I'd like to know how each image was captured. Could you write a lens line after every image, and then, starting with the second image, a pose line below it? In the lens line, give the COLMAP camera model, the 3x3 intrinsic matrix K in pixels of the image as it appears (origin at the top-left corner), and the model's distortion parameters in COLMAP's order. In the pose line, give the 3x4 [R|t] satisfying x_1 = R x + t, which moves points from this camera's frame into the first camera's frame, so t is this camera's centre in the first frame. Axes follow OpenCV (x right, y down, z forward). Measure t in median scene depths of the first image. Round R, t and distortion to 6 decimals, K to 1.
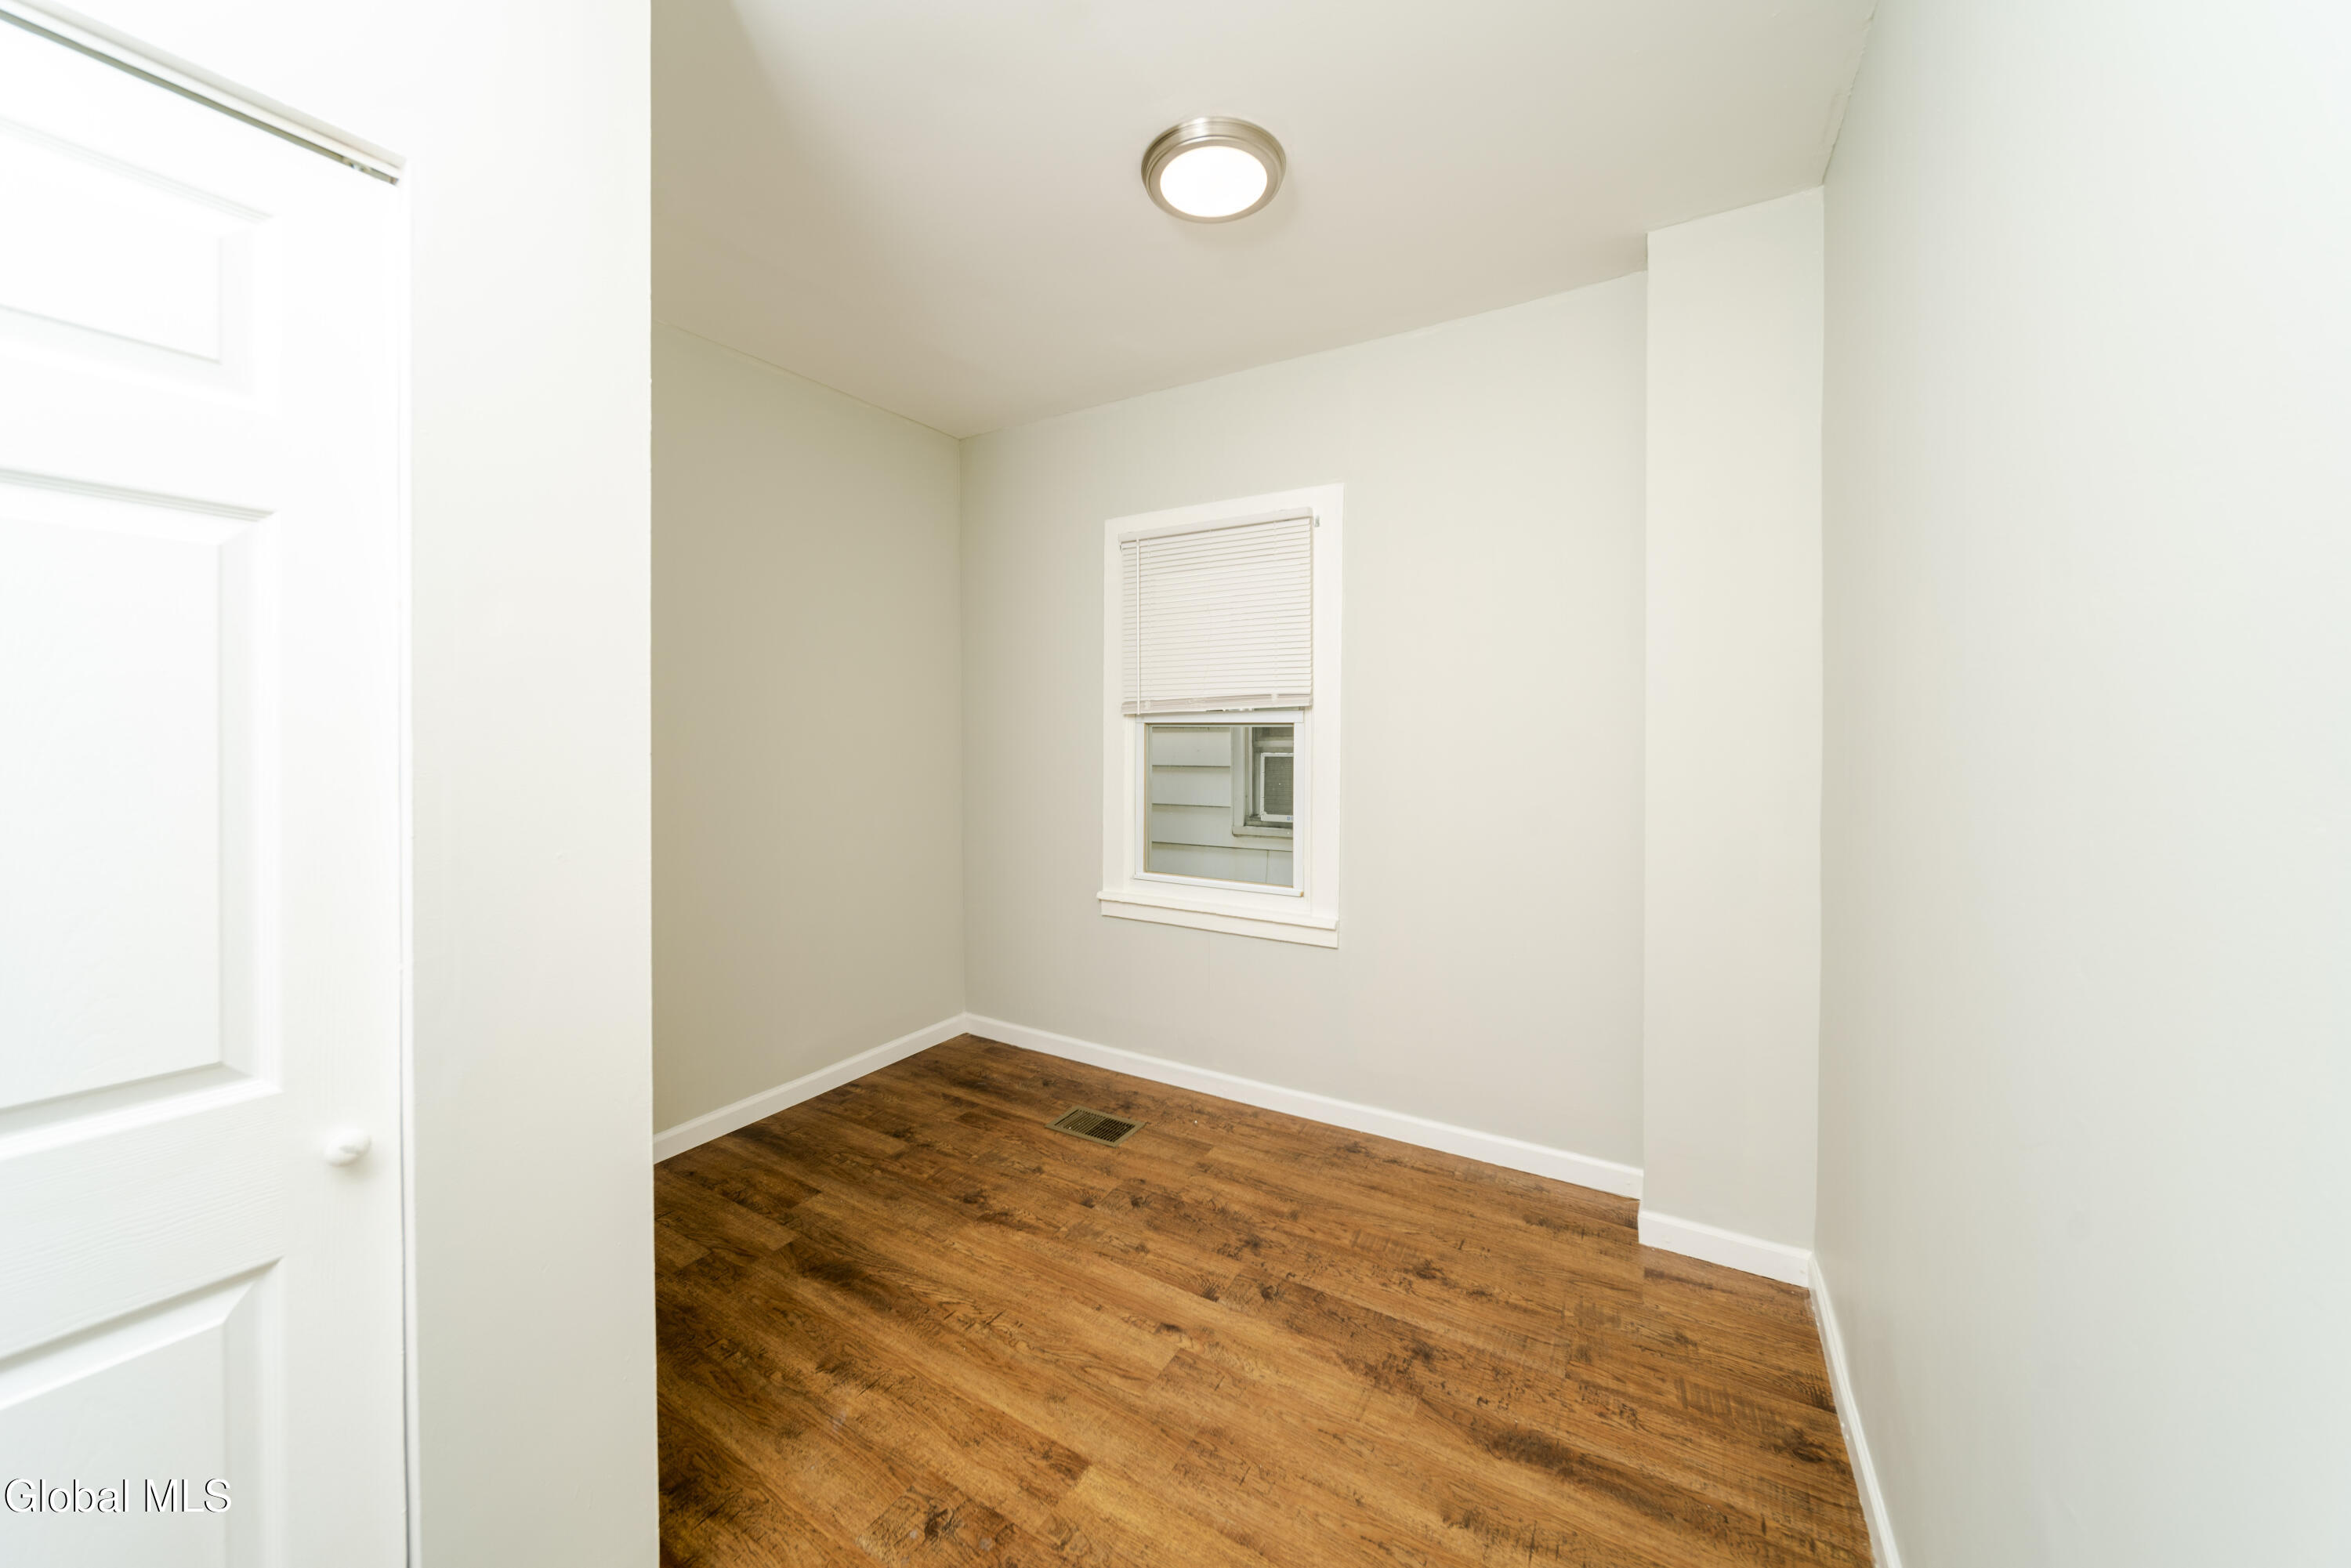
lens RADIAL K [[829.0, 0, 1175.2], [0, 829.0, 758.3], [0, 0, 1]] dist [-0.002009, -0.000409]
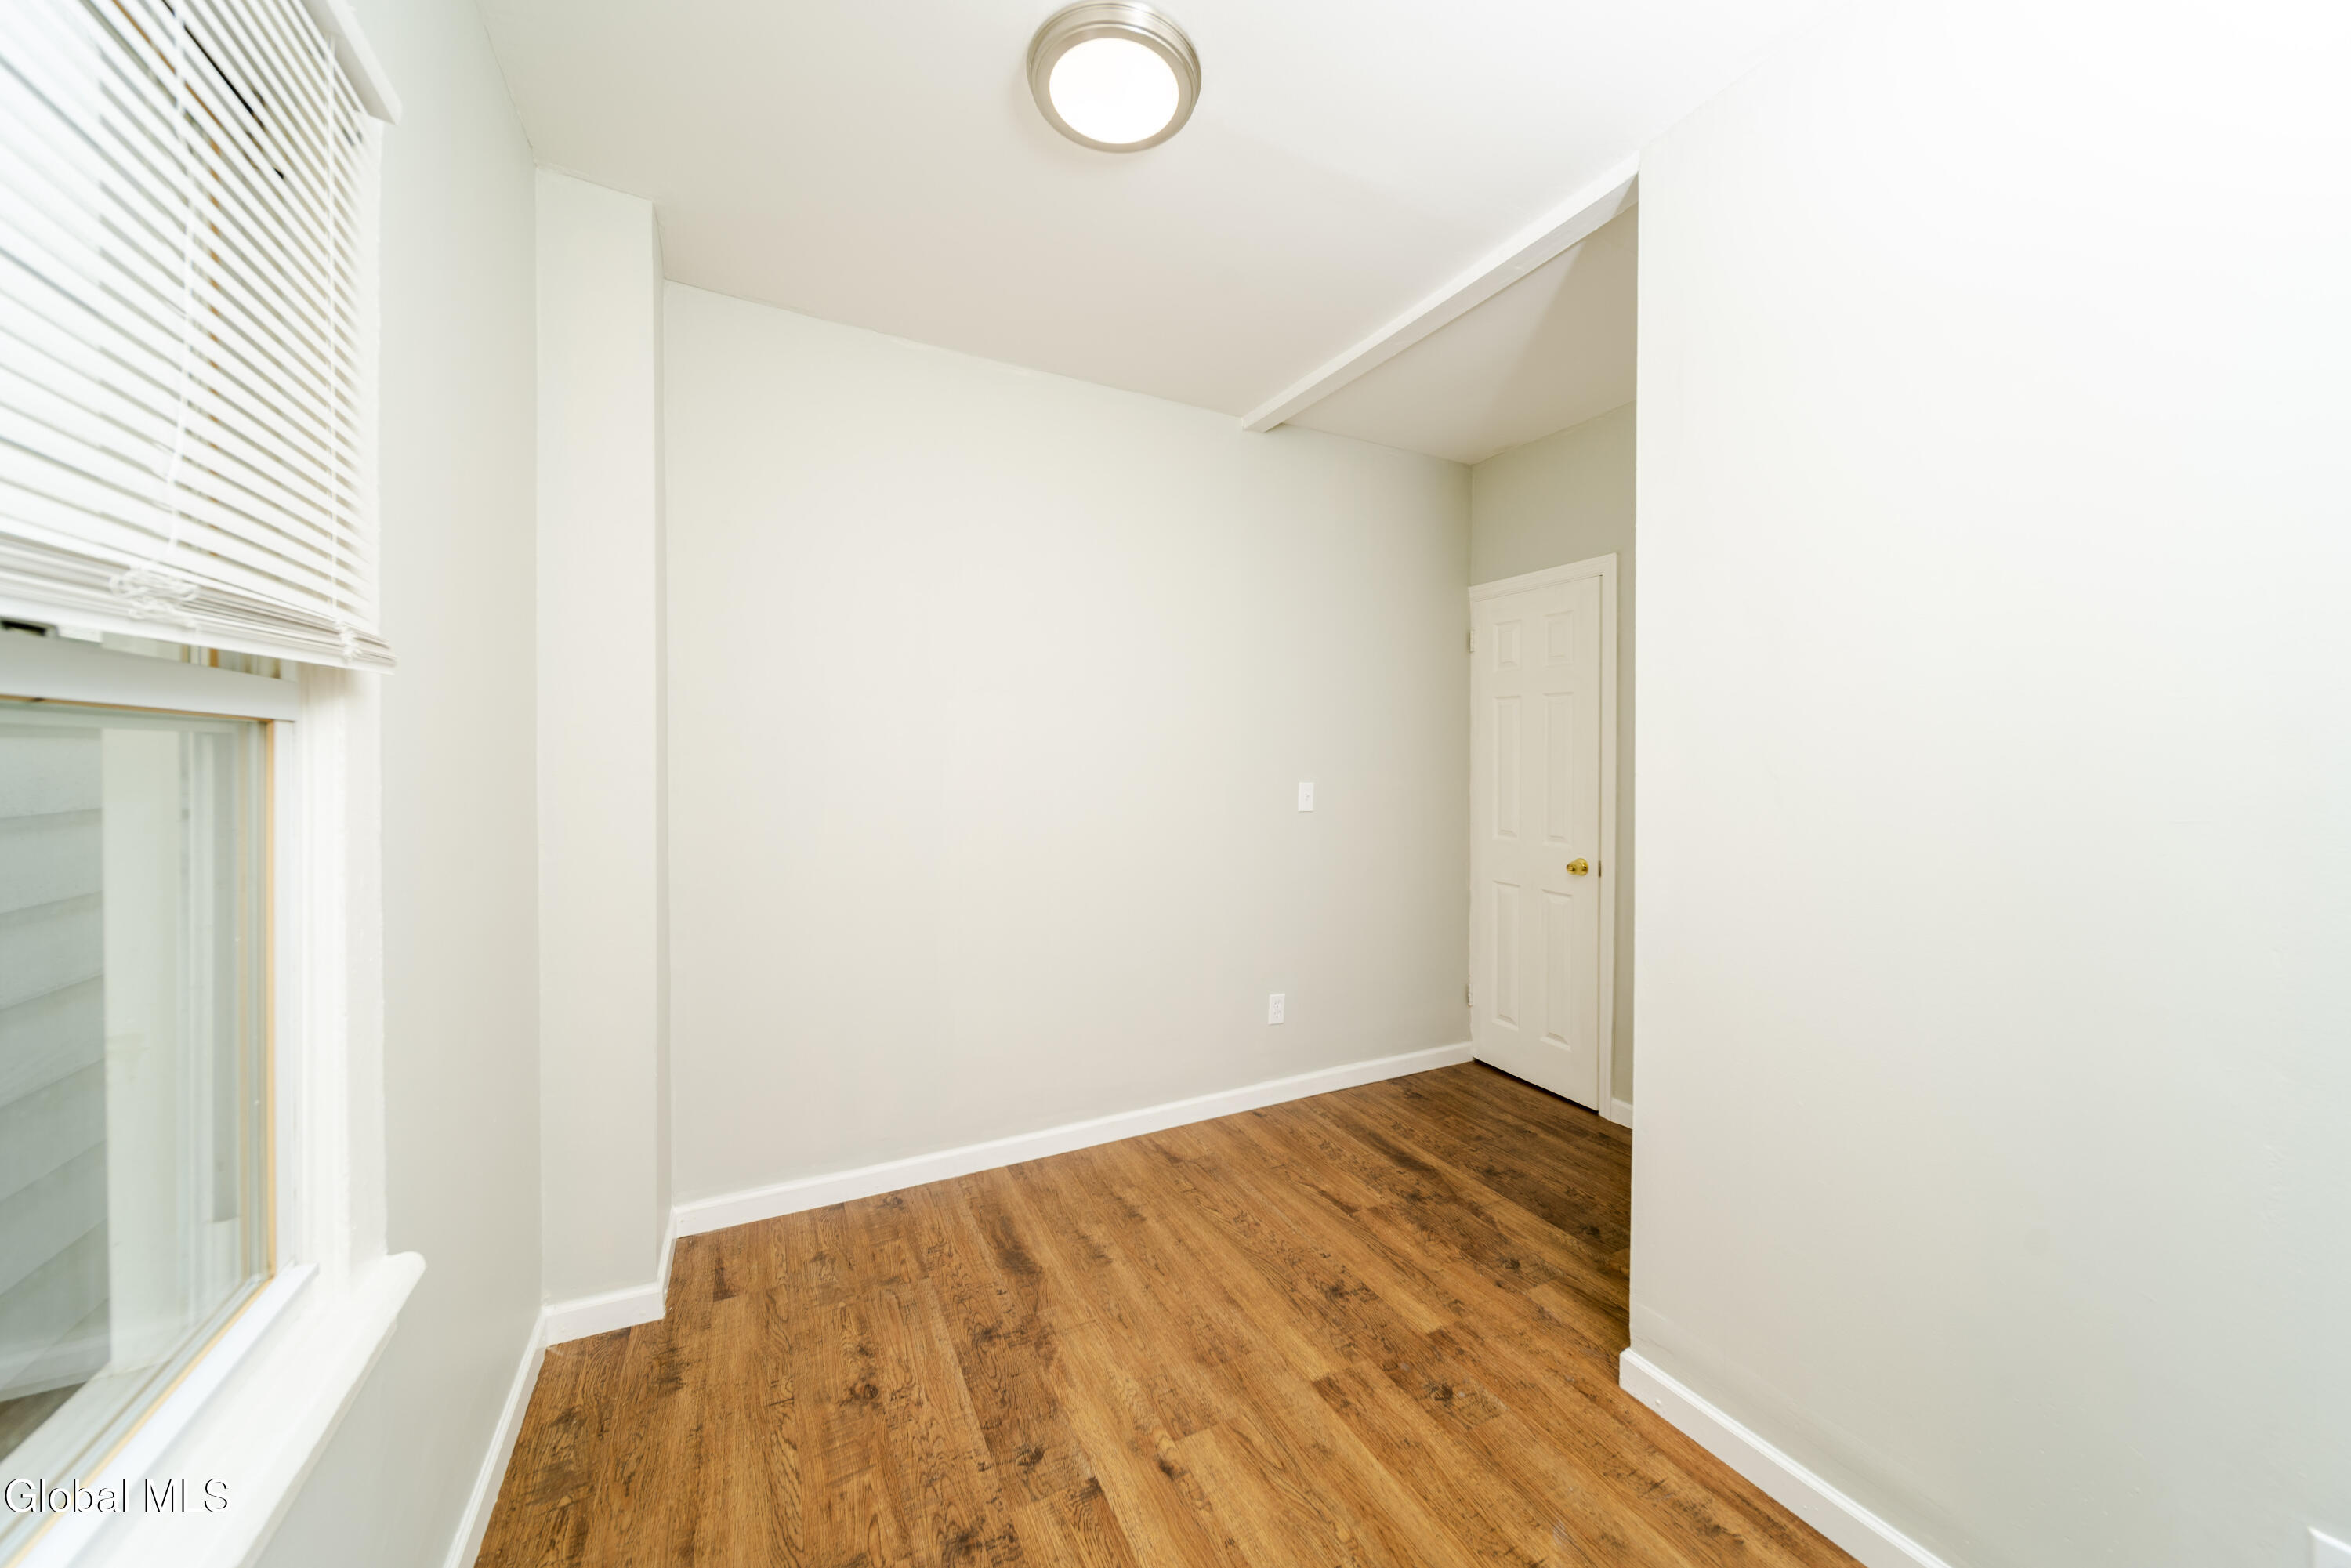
lens RADIAL K [[829.0, 0, 1175.2], [0, 829.0, 758.3], [0, 0, 1]] dist [-0.002009, -0.000409]
pose [[-0.849651, -0.006327, 0.527307, -0.483252], [0.010466, 0.999529, 0.028857, -0.057476], [-0.527241, 0.030037, -0.849185, 1.816809]]
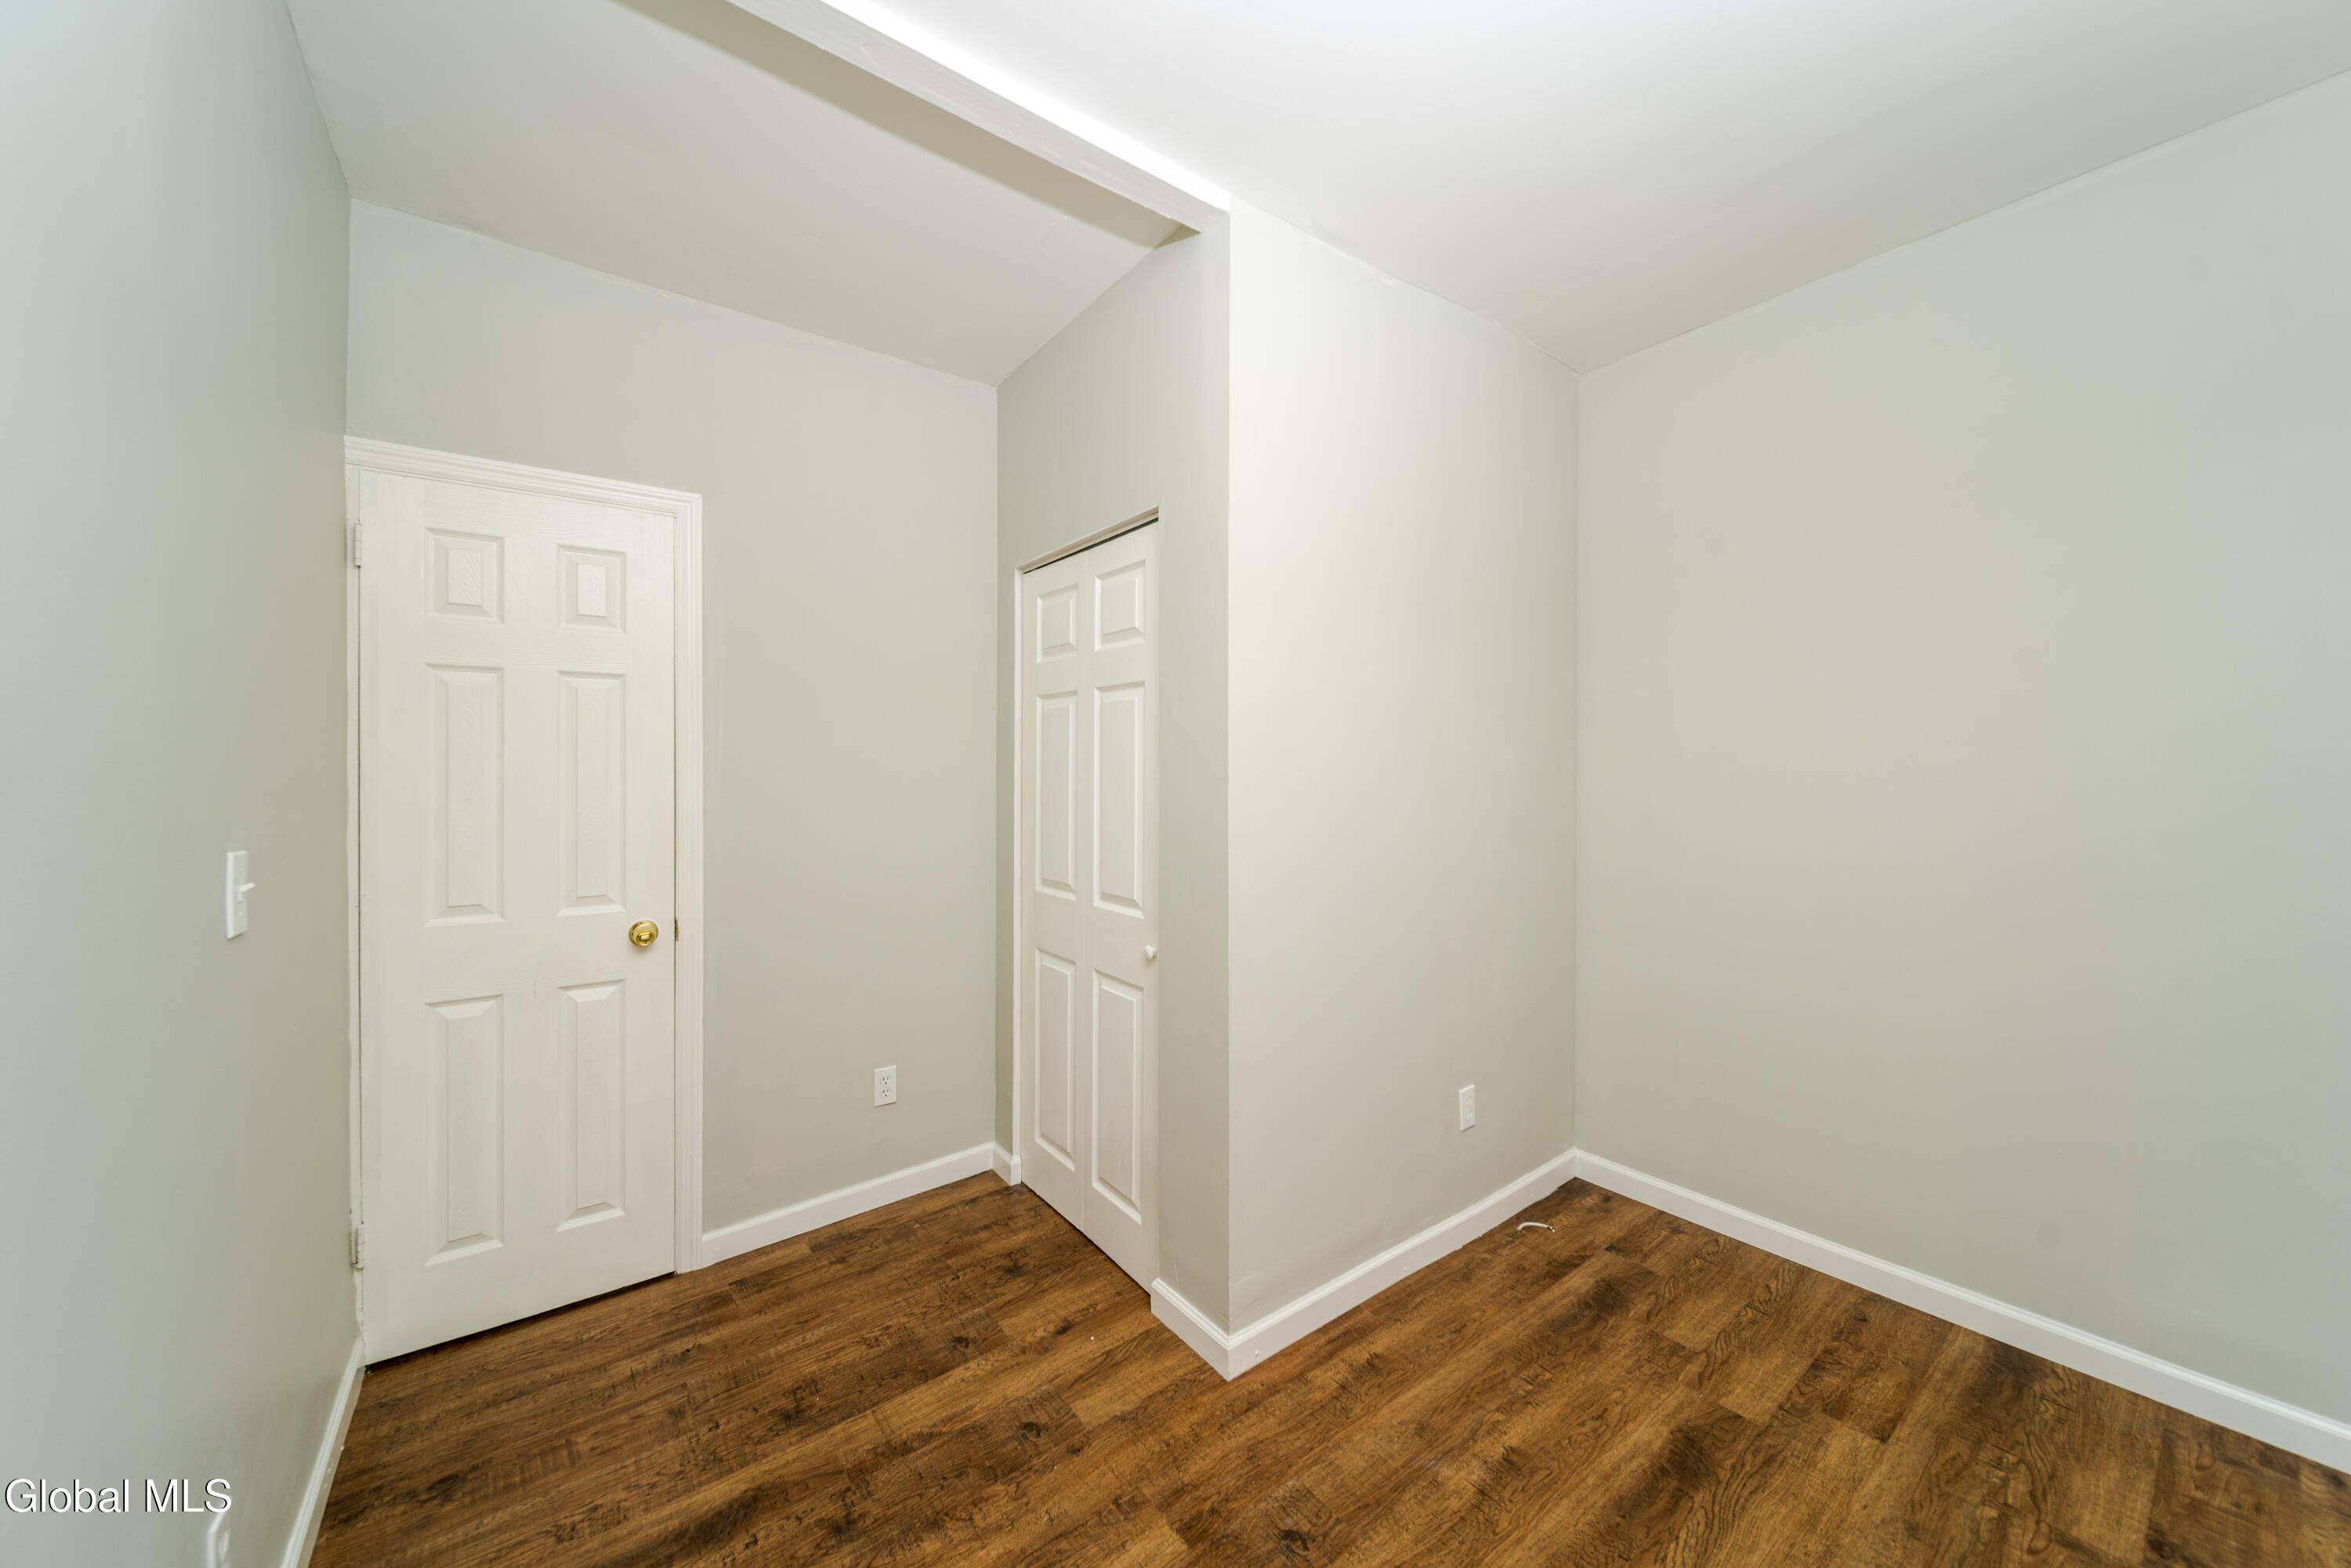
lens RADIAL K [[829.0, 0, 1175.2], [0, 829.0, 758.3], [0, 0, 1]] dist [-0.002009, -0.000409]
pose [[-0.376019, -0.002452, -0.926609, 0.582811], [-0.018773, 0.999811, 0.004972, -0.036988], [0.926422, 0.019265, -0.375994, 0.996399]]
